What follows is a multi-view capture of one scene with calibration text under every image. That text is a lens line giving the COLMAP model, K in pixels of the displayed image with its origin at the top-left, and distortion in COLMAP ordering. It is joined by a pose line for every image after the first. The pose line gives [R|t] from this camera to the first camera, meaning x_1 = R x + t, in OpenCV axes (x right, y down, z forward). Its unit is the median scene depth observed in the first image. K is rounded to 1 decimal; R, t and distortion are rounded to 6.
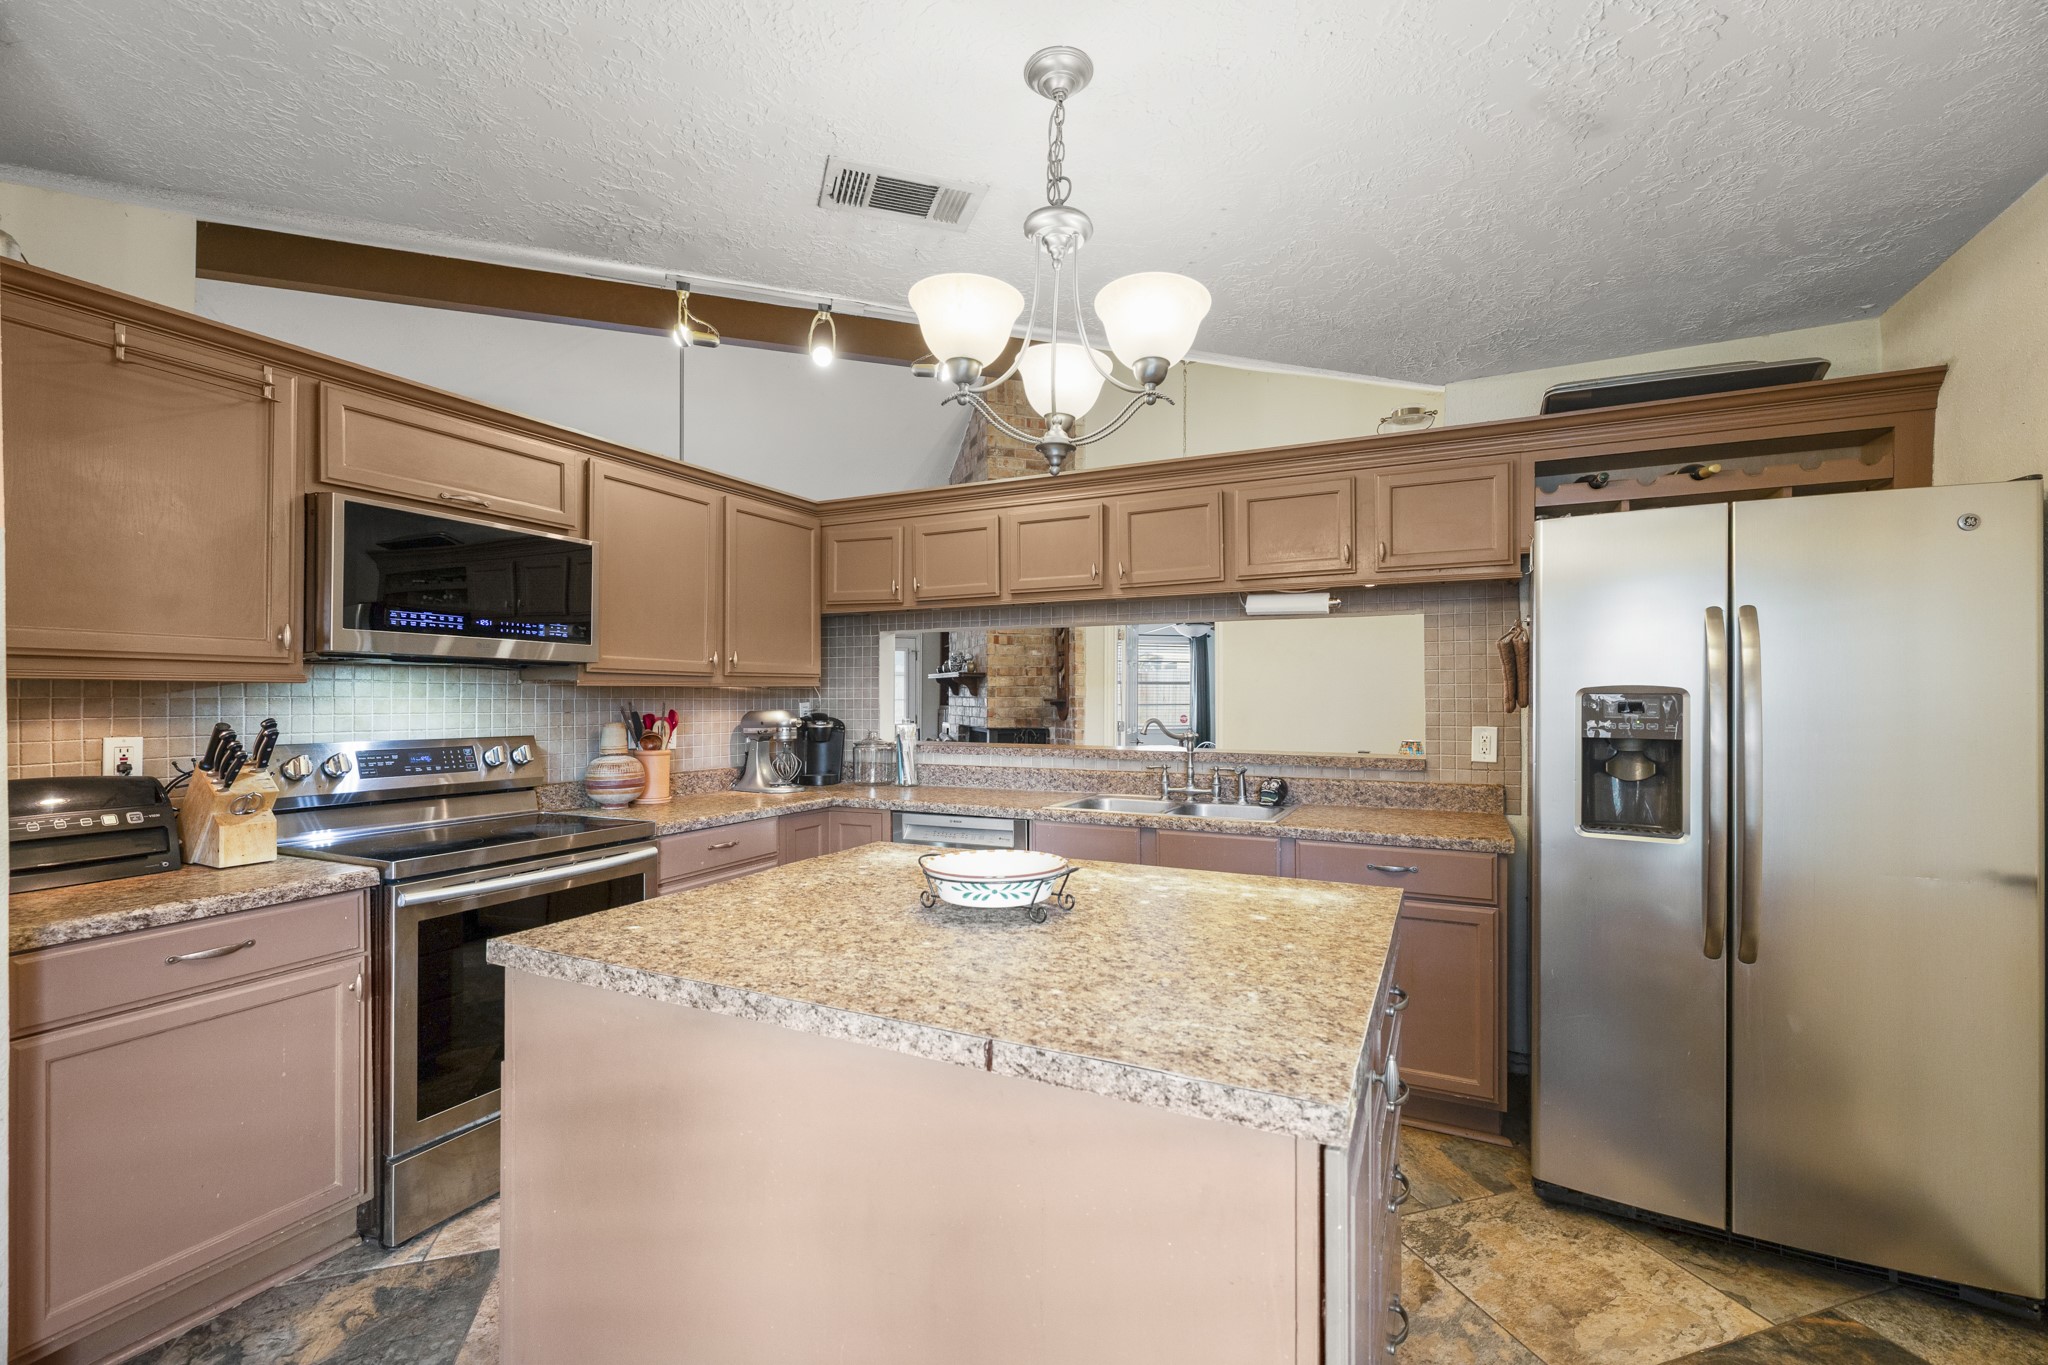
lens RADIAL K [[868.2, 0, 1032.9], [0, 868.2, 697.1], [0, 0, 1]] dist [0.002505, -0.001221]
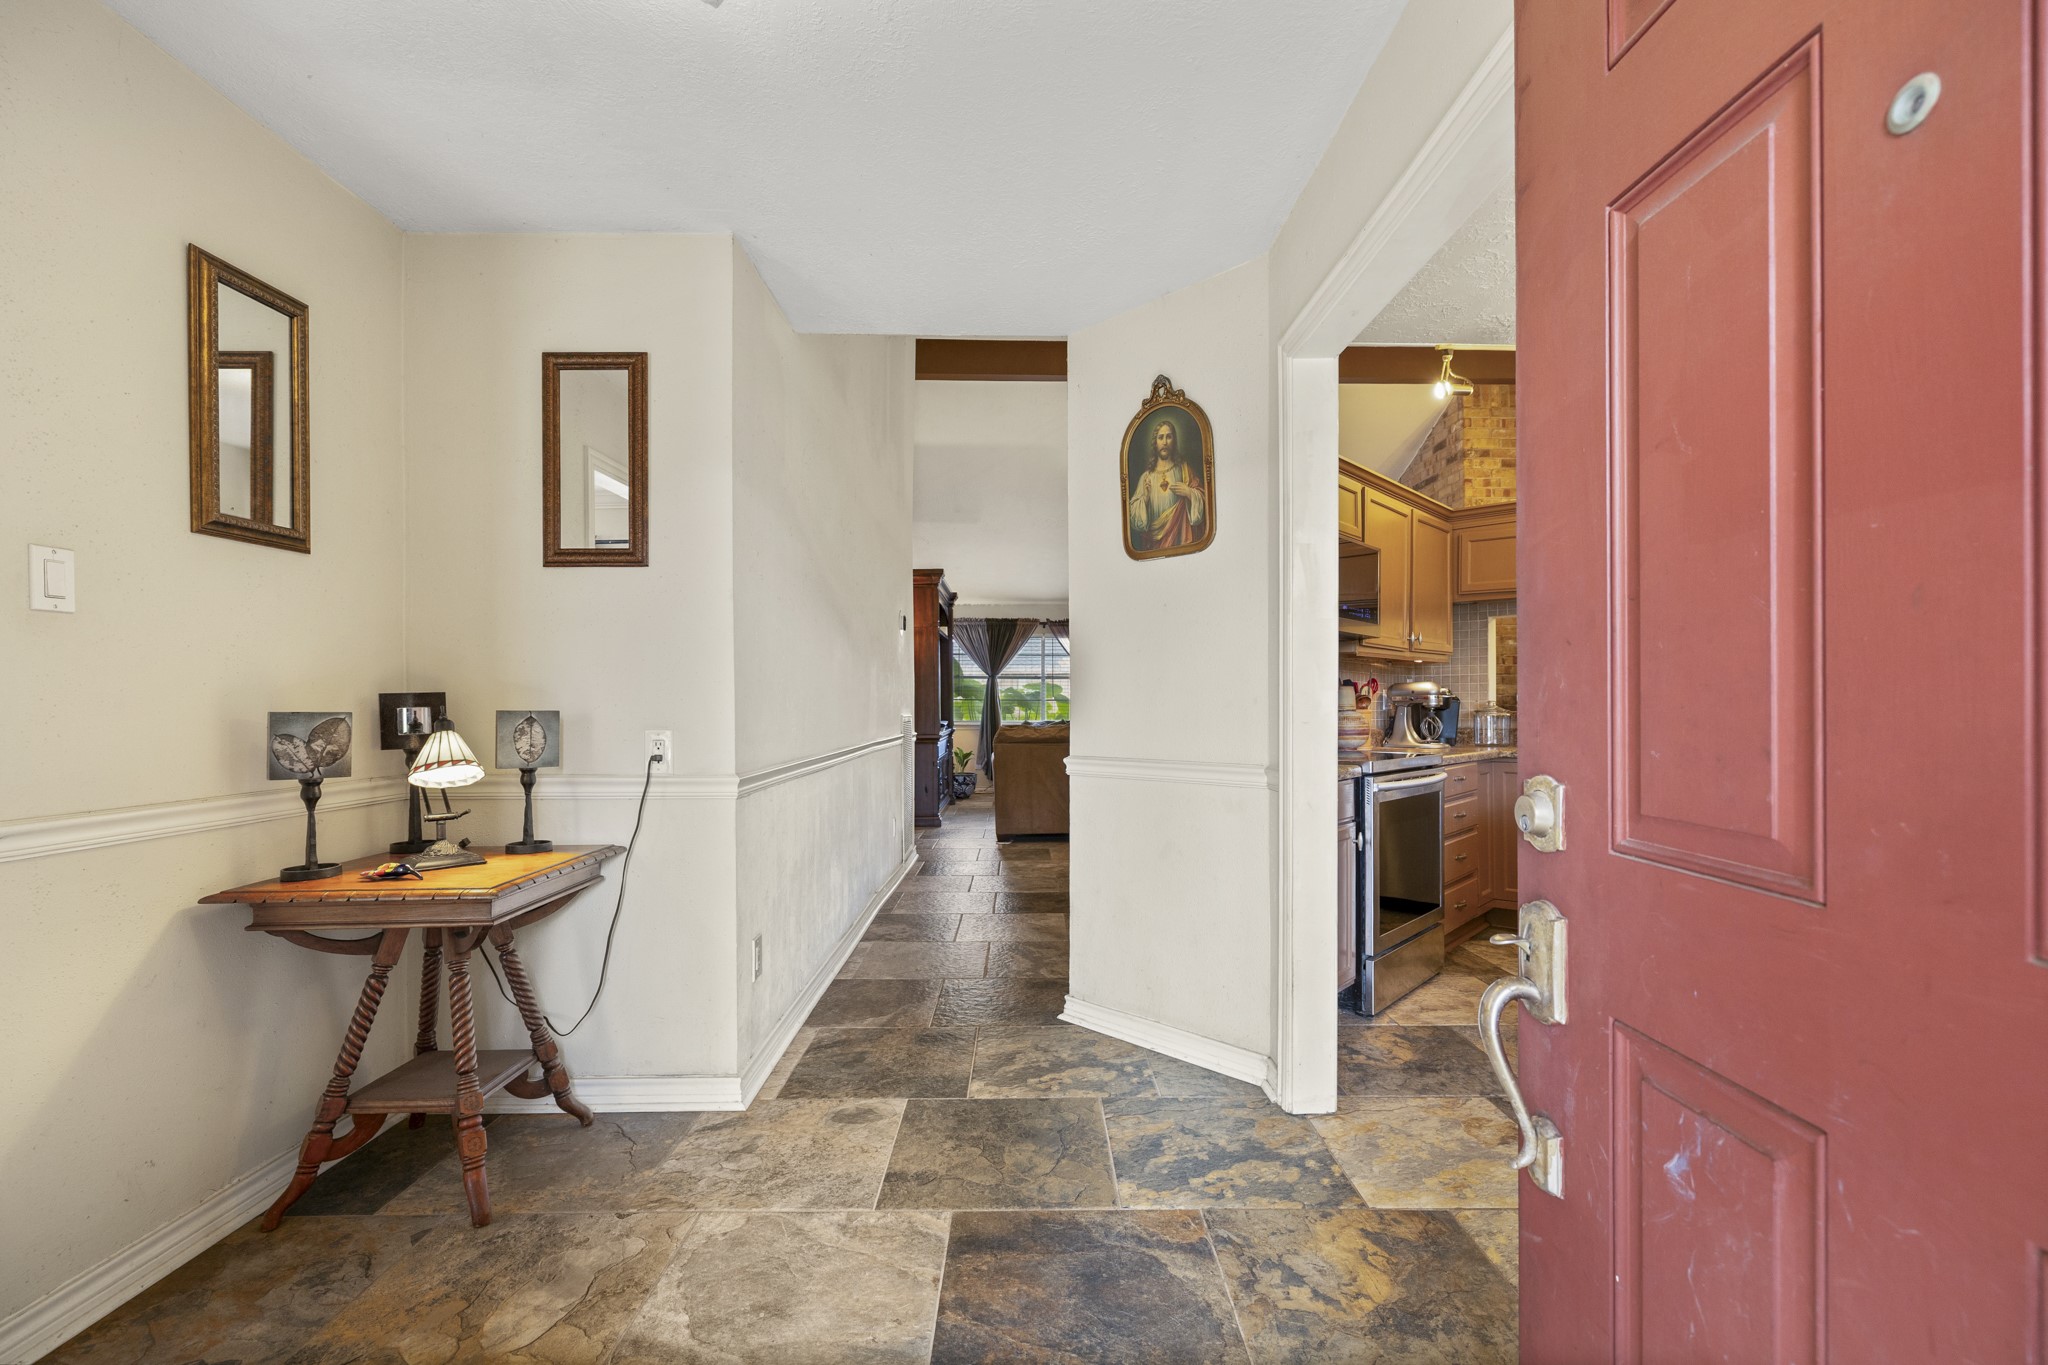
lens RADIAL K [[868.2, 0, 1033.0], [0, 868.2, 702.9], [0, 0, 1]] dist [0.002505, -0.001221]
pose [[0.953507, -0.002053, -0.301365, -0.559671], [0.000848, 0.999991, -0.004129, 0.061933], [0.301371, 0.003681, 0.953500, -0.413664]]
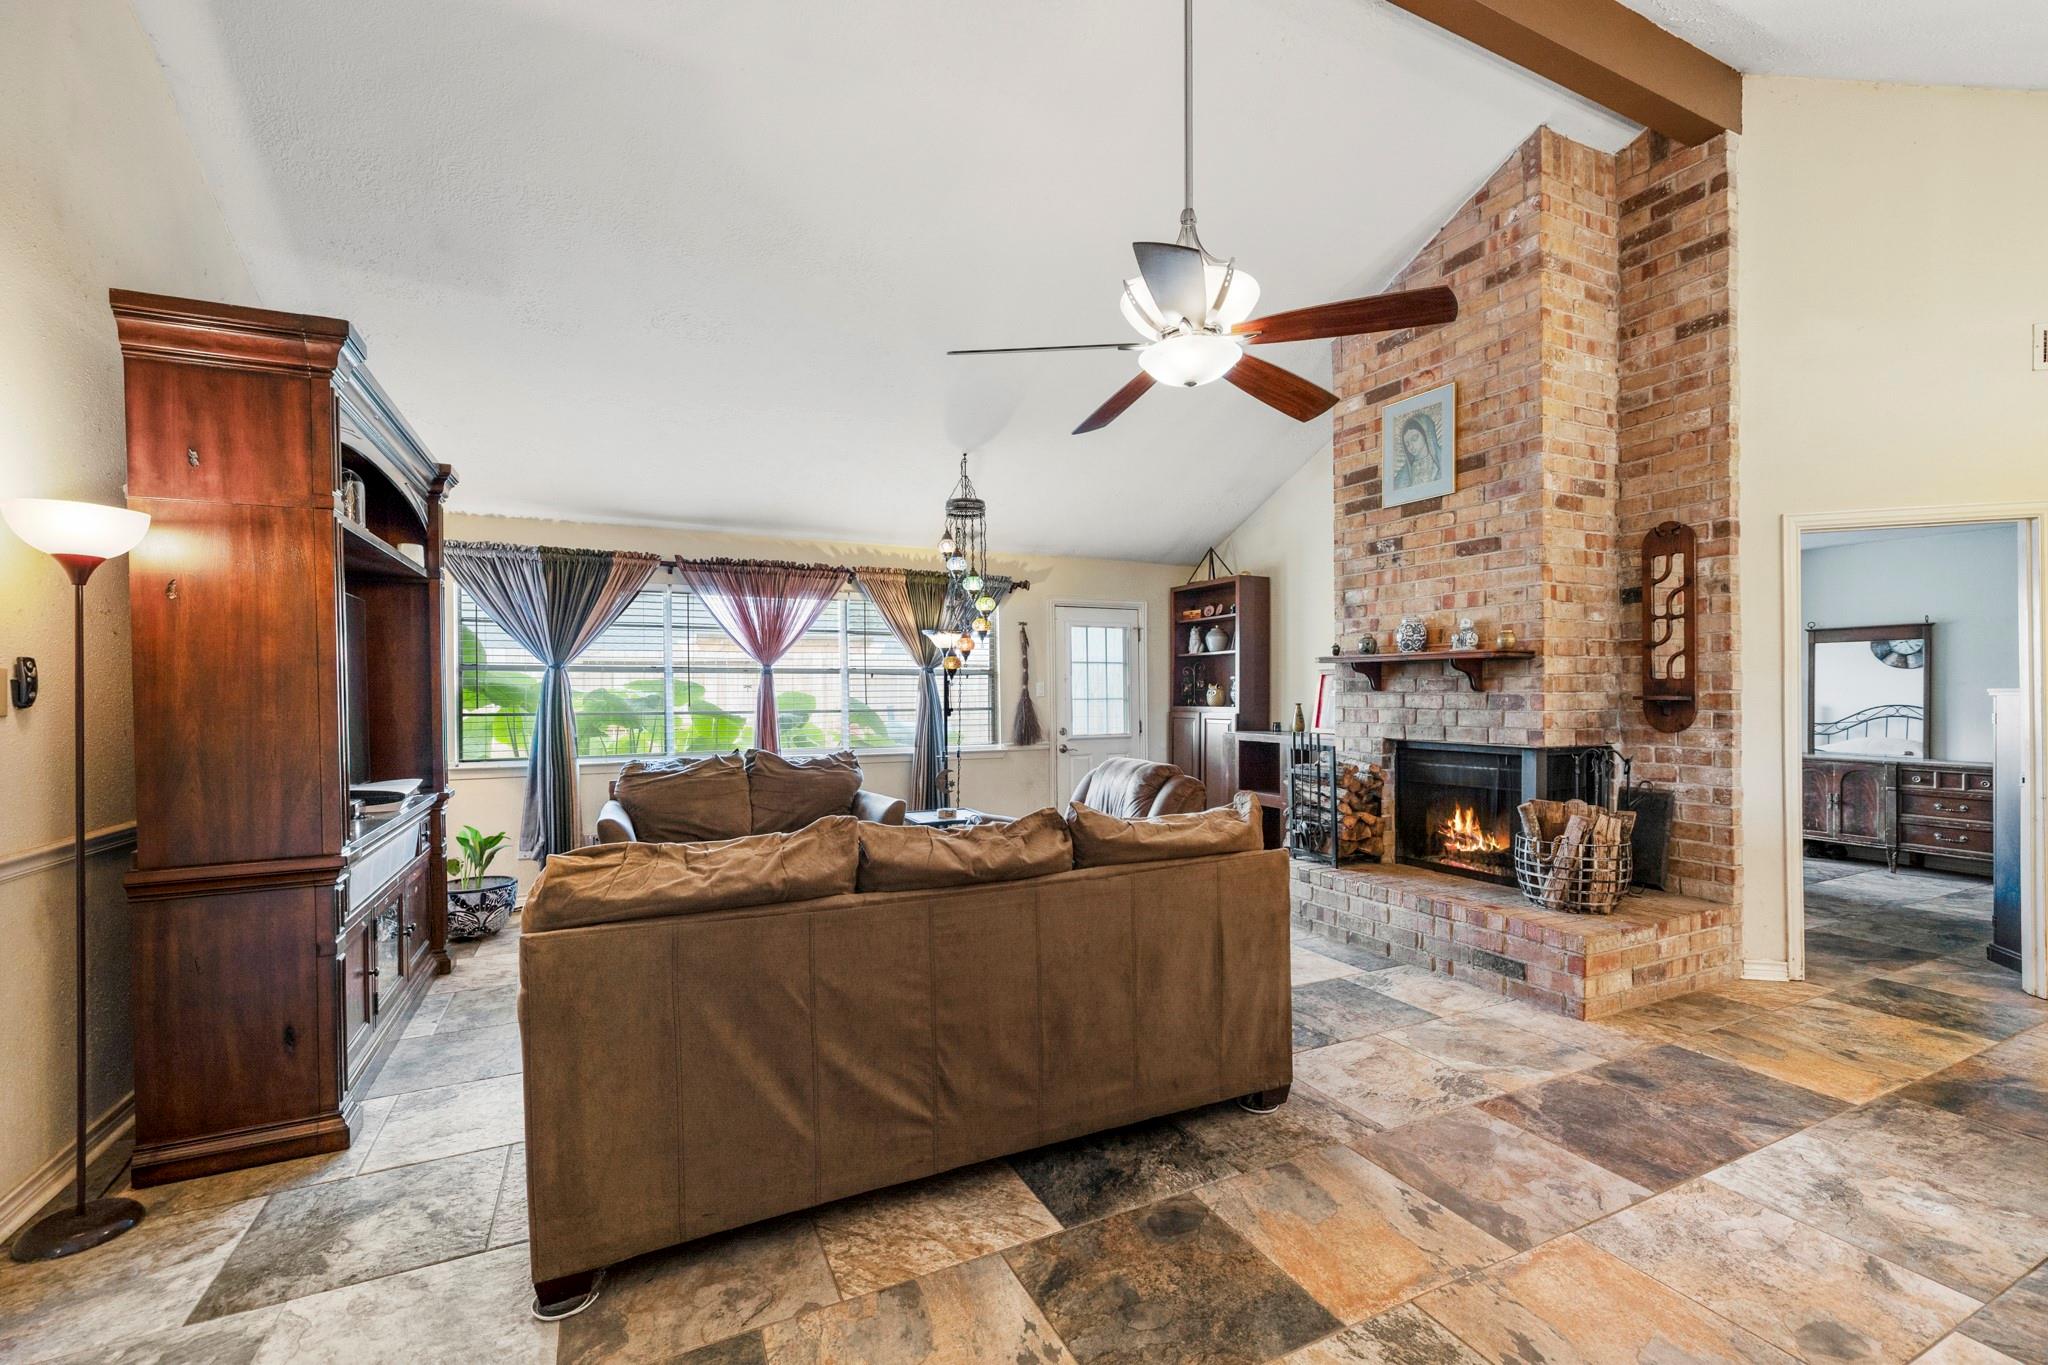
lens RADIAL K [[868.2, 0, 1032.1], [0, 868.2, 695.6], [0, 0, 1]] dist [0.002505, -0.001221]
pose [[0.991850, -0.007034, 0.127215, -1.085053], [0.006660, 0.999972, 0.003363, -0.005893], [-0.127235, -0.002488, 0.991869, 1.133859]]
